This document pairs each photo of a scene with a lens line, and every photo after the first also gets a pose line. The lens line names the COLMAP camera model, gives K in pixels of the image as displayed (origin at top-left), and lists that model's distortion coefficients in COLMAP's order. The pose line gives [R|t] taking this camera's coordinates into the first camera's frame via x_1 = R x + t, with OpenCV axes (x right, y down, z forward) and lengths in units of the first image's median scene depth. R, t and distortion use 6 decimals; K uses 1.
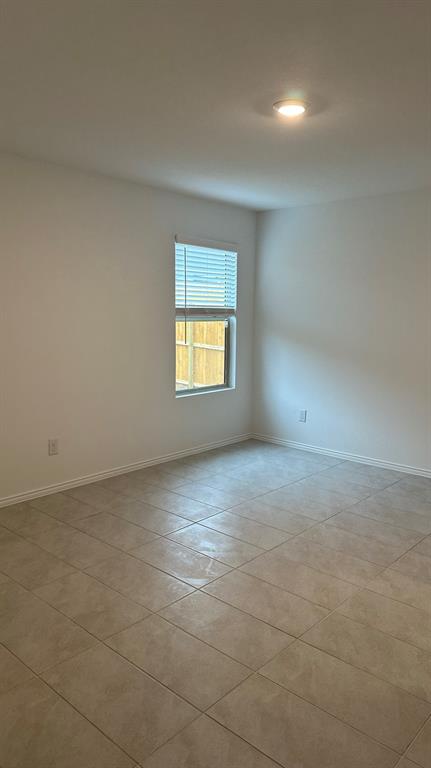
lens RADIAL K [[537.0, 0, 215.5], [0, 537.0, 384.0], [0, 0, 1]] dist [0.002810, 0.001078]
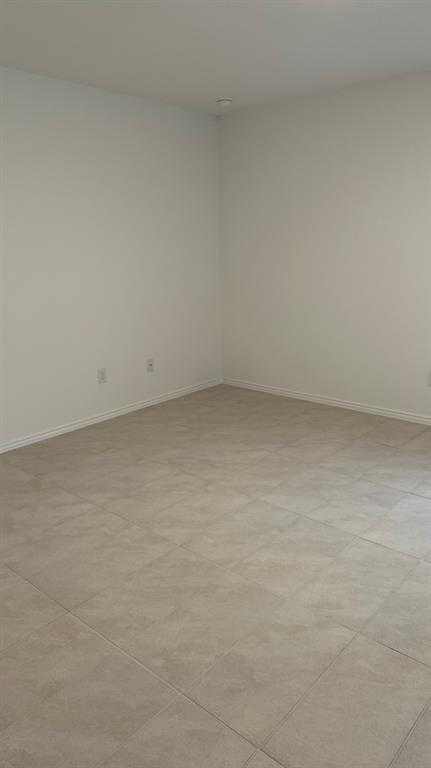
lens RADIAL K [[537.0, 0, 215.5], [0, 537.0, 384.0], [0, 0, 1]] dist [0.002810, 0.001078]
pose [[0.043556, 0.252575, -0.966597, 1.004119], [-0.138457, 0.959704, 0.244535, -0.091707], [0.989410, 0.123182, 0.076771, 0.870766]]
